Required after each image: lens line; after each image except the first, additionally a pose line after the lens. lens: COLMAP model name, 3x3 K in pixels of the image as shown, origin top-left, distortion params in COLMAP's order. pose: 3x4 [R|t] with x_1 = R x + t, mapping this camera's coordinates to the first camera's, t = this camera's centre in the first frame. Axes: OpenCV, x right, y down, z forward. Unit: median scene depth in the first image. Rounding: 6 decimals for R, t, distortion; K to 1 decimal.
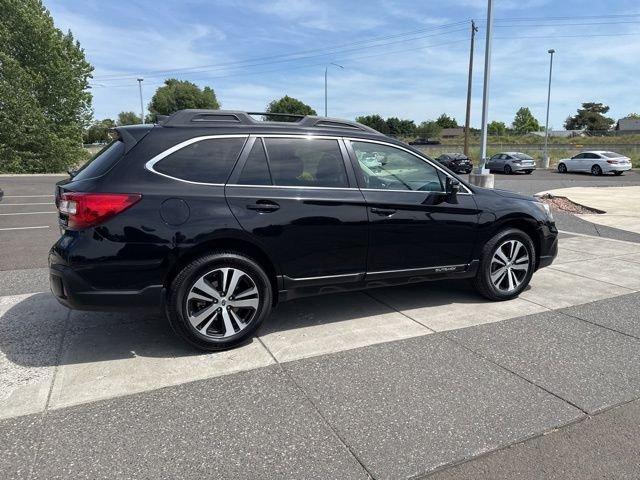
lens RADIAL K [[450.2, 0, 329.2], [0, 450.2, 243.5], [0, 0, 1]] dist [0.039586, -0.055326]
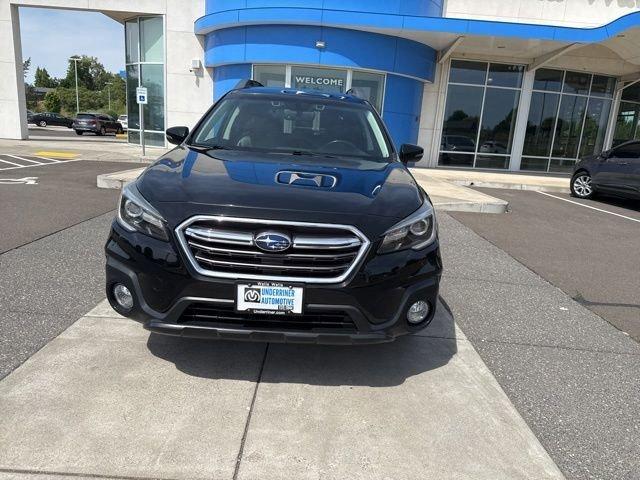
lens RADIAL K [[450.2, 0, 325.3], [0, 450.2, 238.5], [0, 0, 1]] dist [0.039586, -0.055326]
pose [[-0.428074, 0.173848, -0.886865, 0.833861], [-0.240079, 0.924189, 0.297046, -0.232972], [0.871272, 0.340076, -0.353884, 1.374488]]
